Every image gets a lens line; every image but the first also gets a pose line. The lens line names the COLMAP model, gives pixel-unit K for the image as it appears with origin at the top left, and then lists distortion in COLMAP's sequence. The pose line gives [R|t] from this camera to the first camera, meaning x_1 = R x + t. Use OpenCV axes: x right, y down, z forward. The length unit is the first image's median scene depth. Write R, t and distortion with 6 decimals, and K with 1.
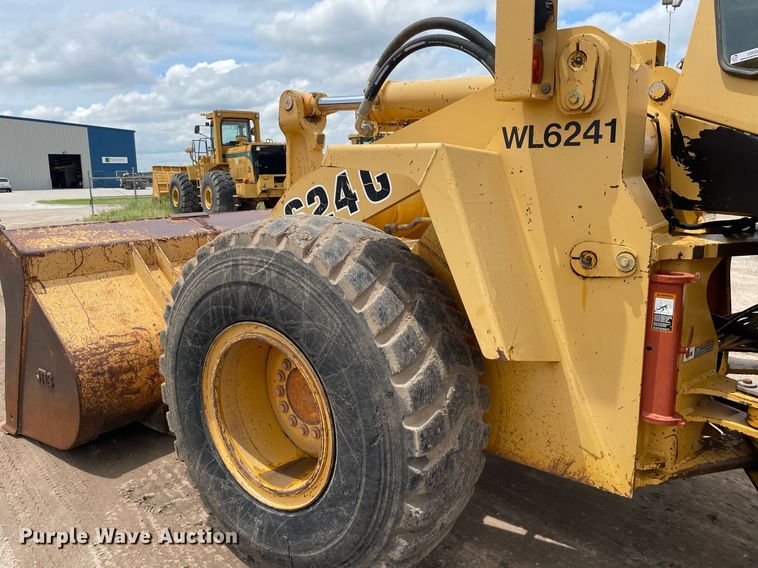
lens RADIAL K [[568.8, 0, 378.9], [0, 568.8, 281.3], [0, 0, 1]] dist [0.061463, -0.067118]
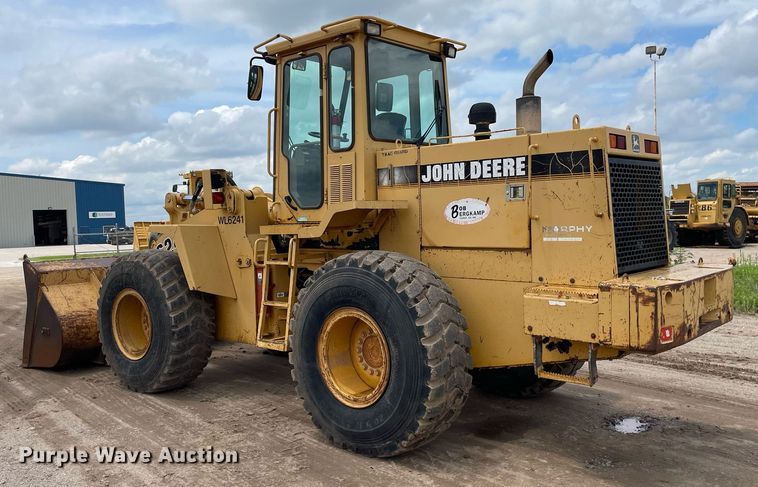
lens RADIAL K [[643.3, 0, 386.4], [0, 643.3, 263.5], [0, 0, 1]] dist [0.043575, -0.021614]
pose [[0.999739, -0.018362, -0.013597, 0.853470], [0.016564, 0.992361, -0.122249, 0.284896], [0.015738, 0.121992, 0.992406, -1.664637]]
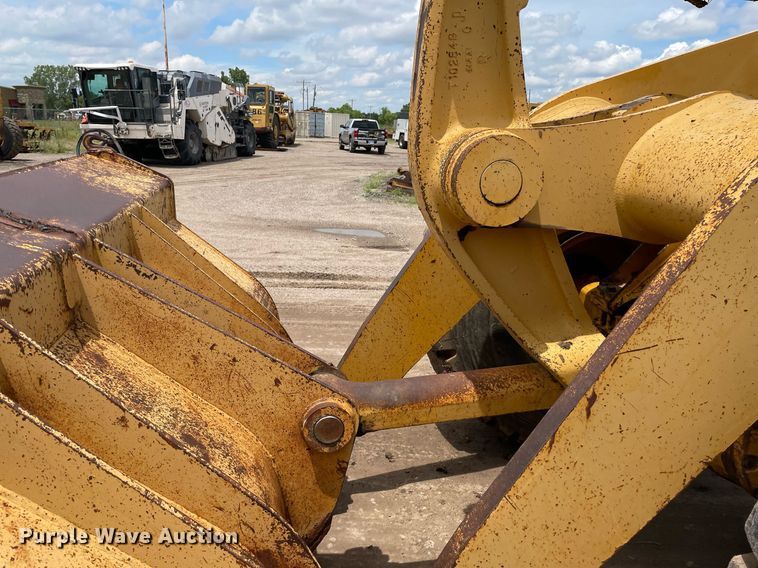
lens RADIAL K [[568.8, 0, 374.5], [0, 568.8, 271.6], [0, 0, 1]] dist [0.061463, -0.067118]
pose [[0.681189, -0.159075, 0.714616, -0.643808], [0.105392, 0.987249, 0.119301, -0.144216], [-0.724482, -0.005952, 0.689268, 1.044021]]
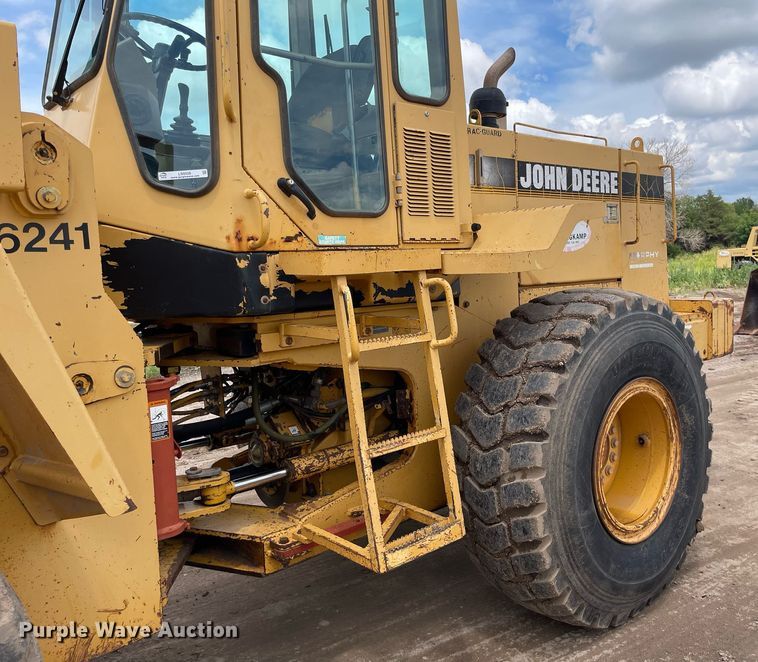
lens RADIAL K [[664.3, 0, 442.3], [0, 664.3, 338.4], [0, 0, 1]] dist [0.051860, -0.029542]
pose [[0.117734, -0.112158, 0.986691, -0.404578], [0.231871, 0.969241, 0.082507, -0.045940], [-0.965595, 0.219071, 0.140119, 0.247445]]
